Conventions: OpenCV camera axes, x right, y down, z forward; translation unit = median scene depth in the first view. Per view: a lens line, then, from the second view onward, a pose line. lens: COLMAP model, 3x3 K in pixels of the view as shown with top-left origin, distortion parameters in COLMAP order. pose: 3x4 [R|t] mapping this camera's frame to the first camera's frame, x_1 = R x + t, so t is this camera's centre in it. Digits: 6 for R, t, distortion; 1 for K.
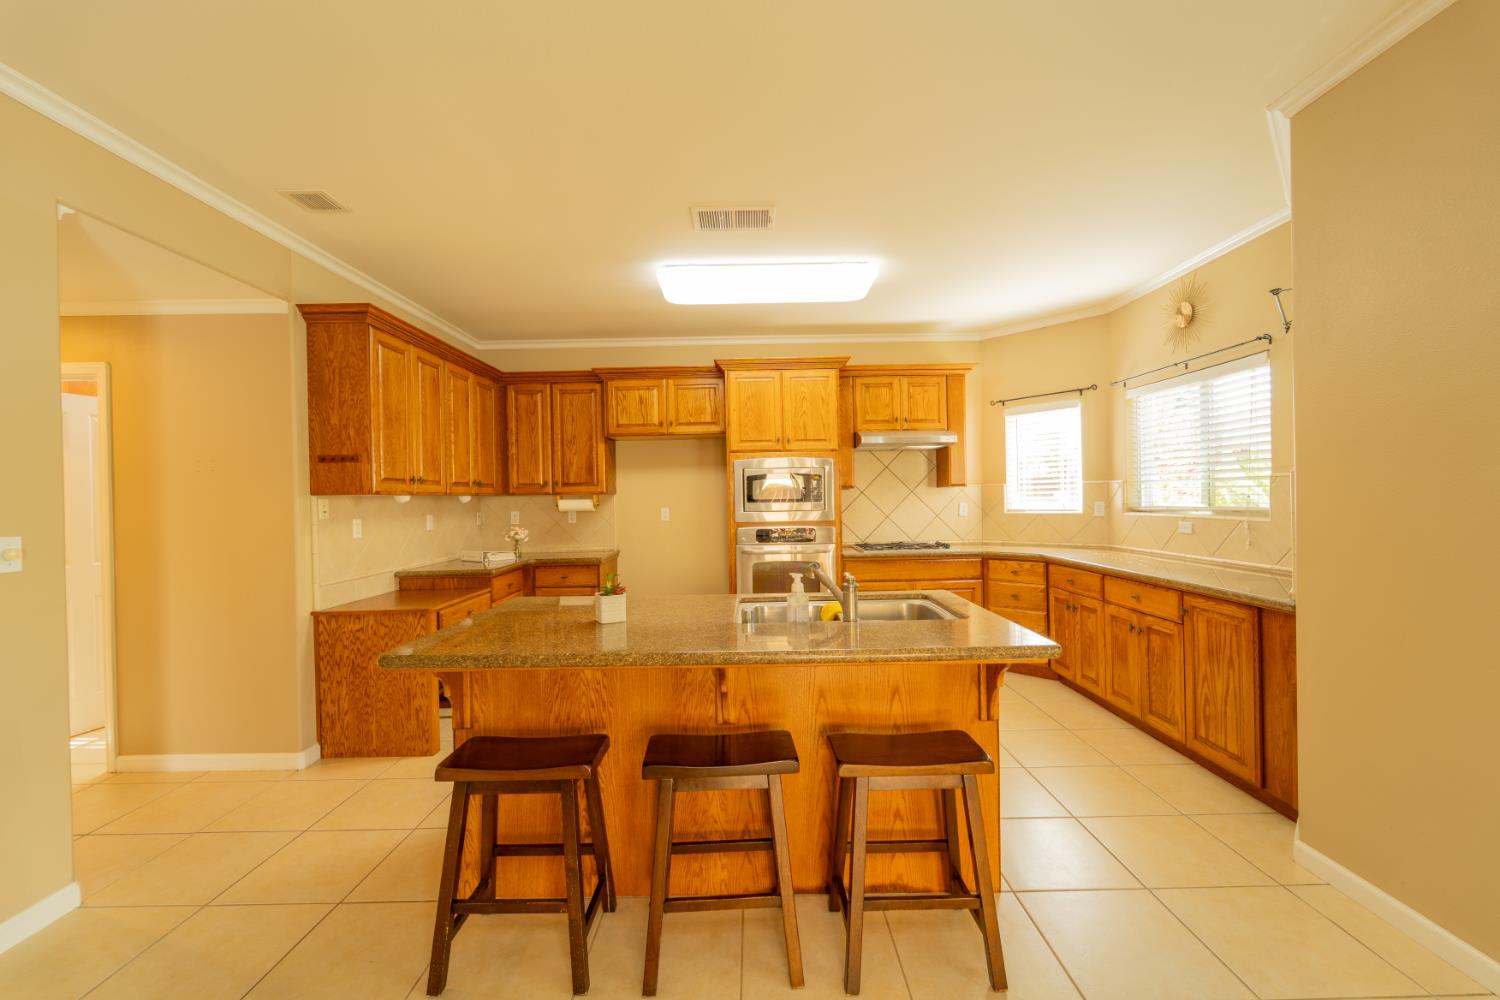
lens RADIAL K [[598.1, 0, 750.0], [0, 598.1, 500.0], [0, 0, 1]] dist [-0.002247, -0.000291]
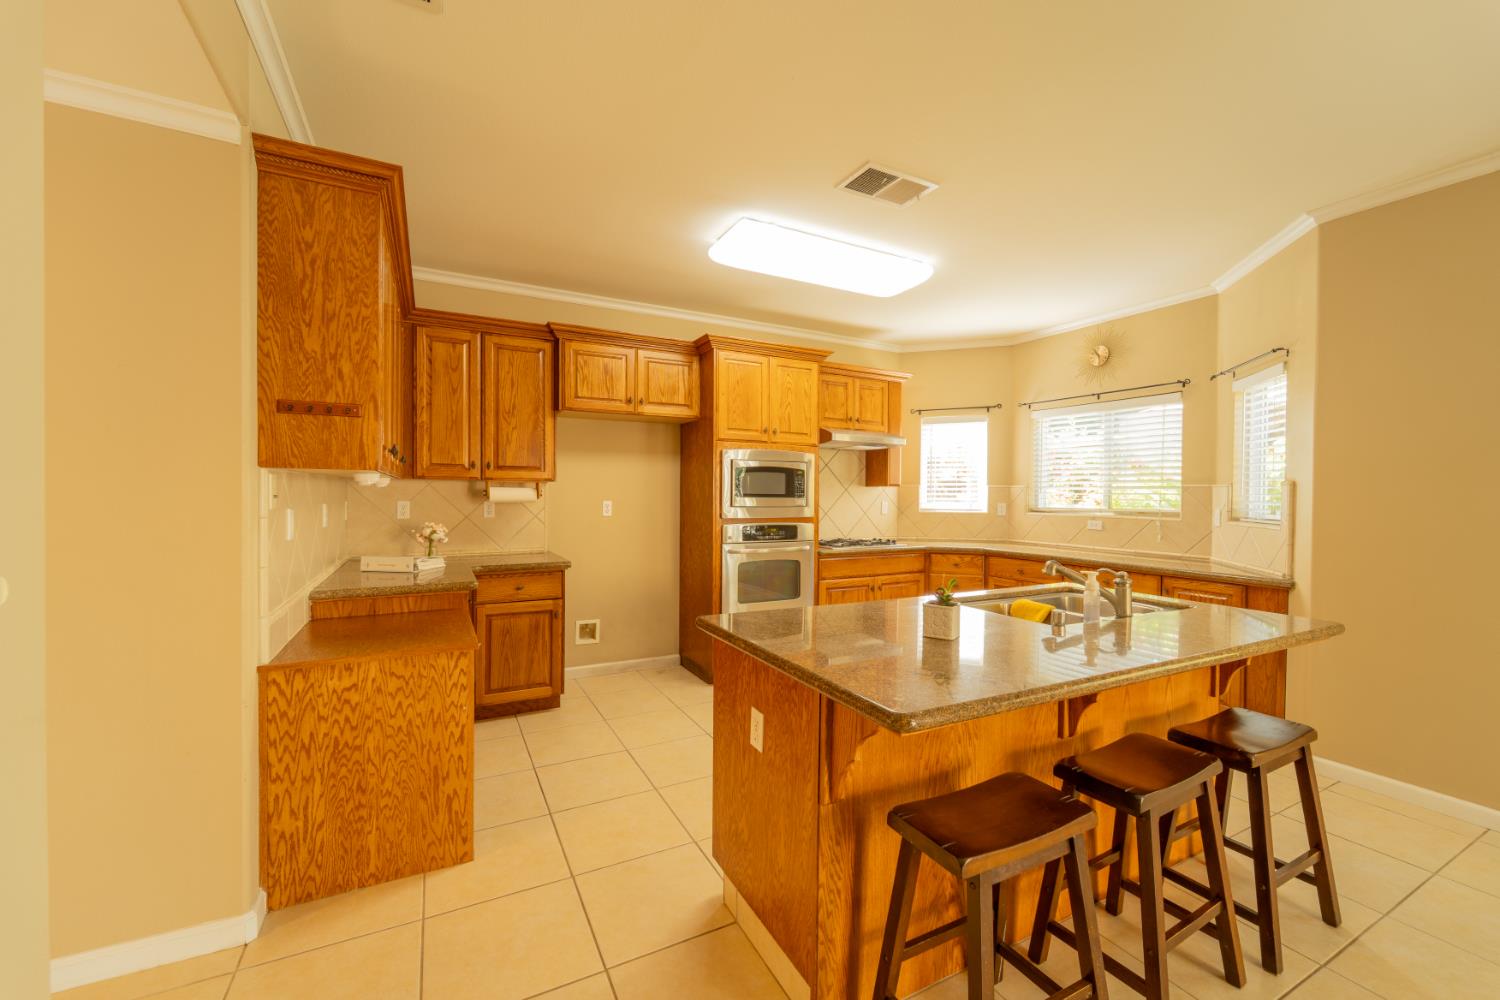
lens RADIAL K [[598.1, 0, 750.0], [0, 598.1, 500.0], [0, 0, 1]] dist [-0.002247, -0.000291]
pose [[0.886299, 0.021701, 0.462604, -0.413005], [-0.024070, 0.999710, -0.000782, 0.009455], [-0.462487, -0.010442, 0.886565, 0.186179]]
